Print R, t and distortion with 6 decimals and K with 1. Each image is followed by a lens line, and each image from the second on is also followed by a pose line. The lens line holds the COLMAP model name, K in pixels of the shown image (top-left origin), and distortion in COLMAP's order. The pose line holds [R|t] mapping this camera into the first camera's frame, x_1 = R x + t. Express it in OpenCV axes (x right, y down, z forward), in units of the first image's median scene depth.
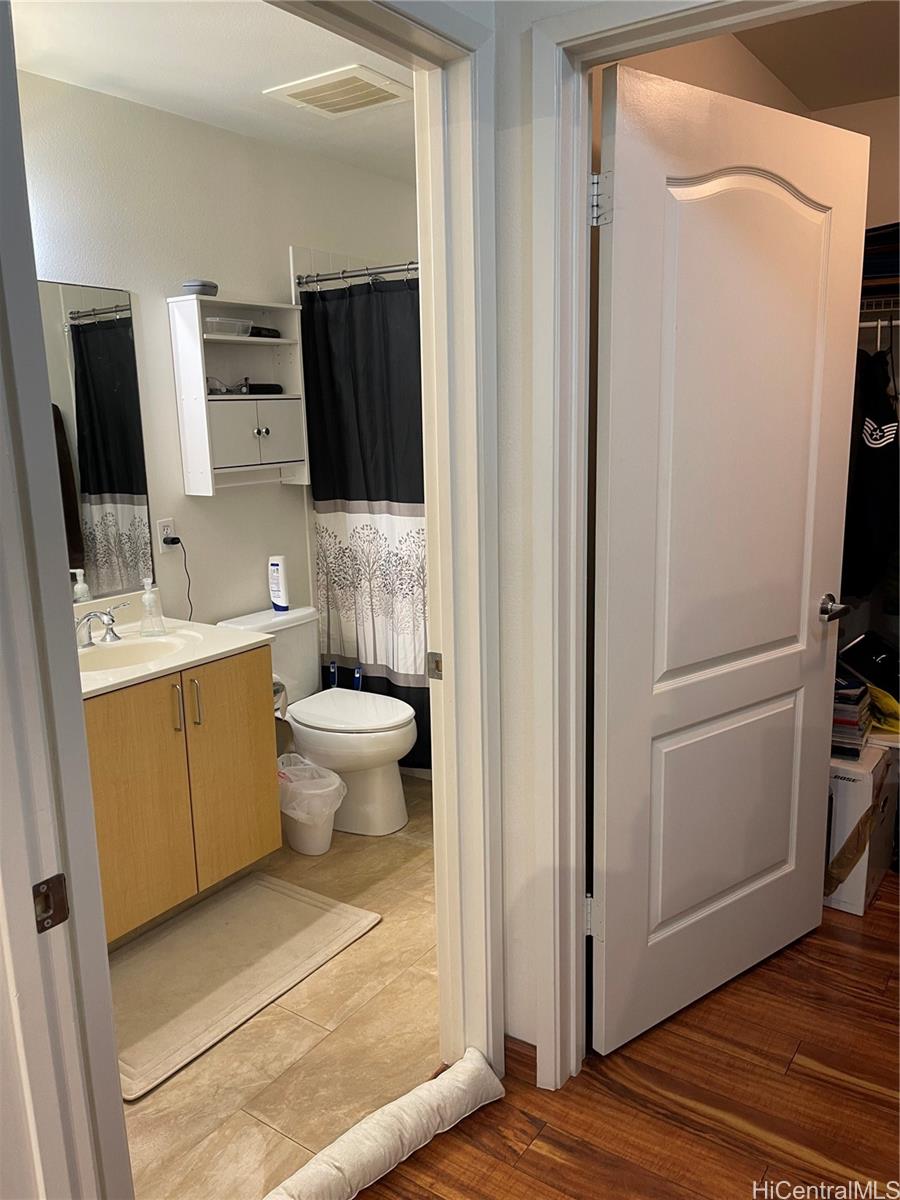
lens RADIAL K [[911.7, 0, 448.0], [0, 911.7, 593.0], [0, 0, 1]] dist [0.041702, -0.068648]
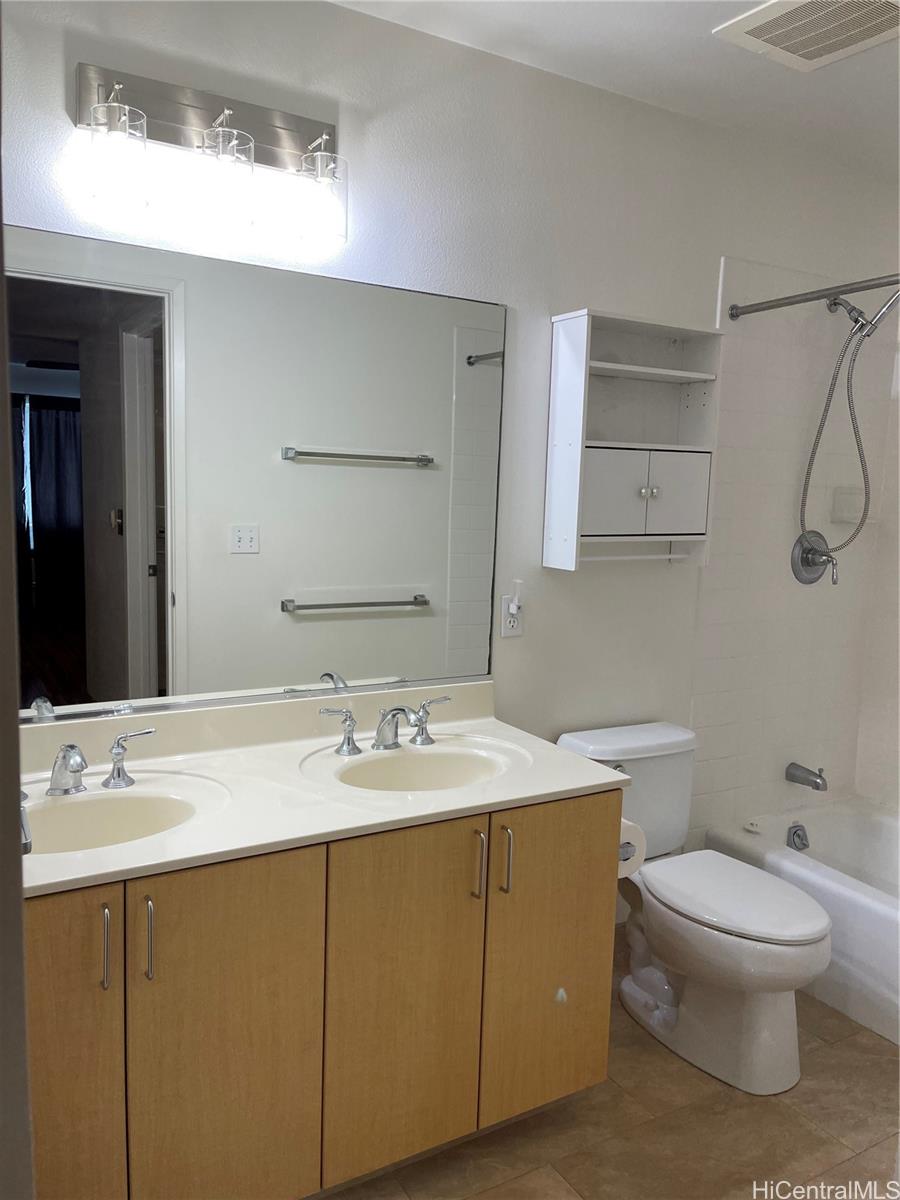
lens RADIAL K [[913.5, 0, 453.6], [0, 913.5, 599.3], [0, 0, 1]] dist [0.033312, -0.017664]
pose [[0.909644, 0.105419, -0.401789, -0.042127], [-0.135332, 0.989698, -0.046716, -0.033551], [0.392725, 0.096870, 0.914540, 0.269373]]
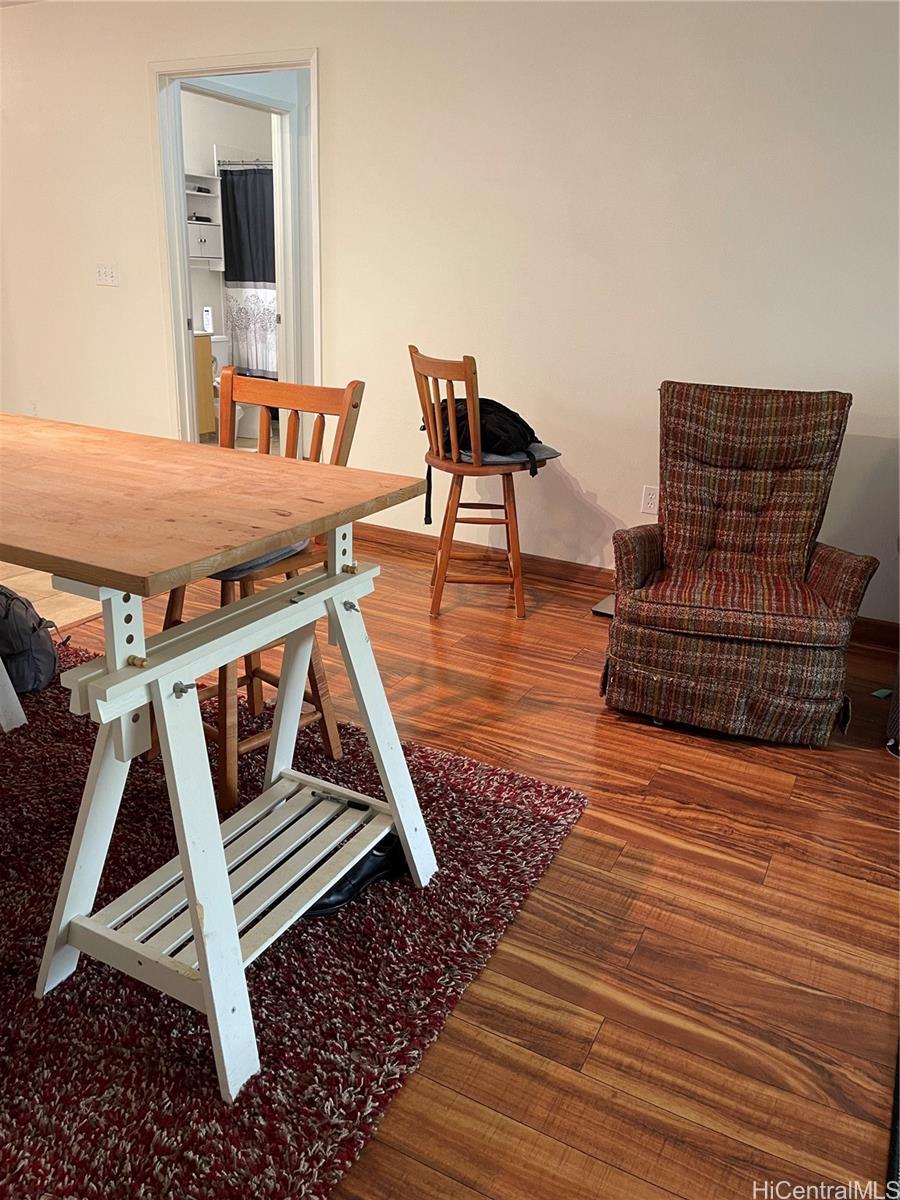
lens RADIAL K [[911.7, 0, 447.3], [0, 911.7, 597.6], [0, 0, 1]] dist [0.041702, -0.068648]
pose [[0.991475, 0.020741, 0.128637, 0.095446], [-0.038339, 0.989983, 0.135881, 0.317127], [-0.124530, -0.139655, 0.982338, -1.209014]]
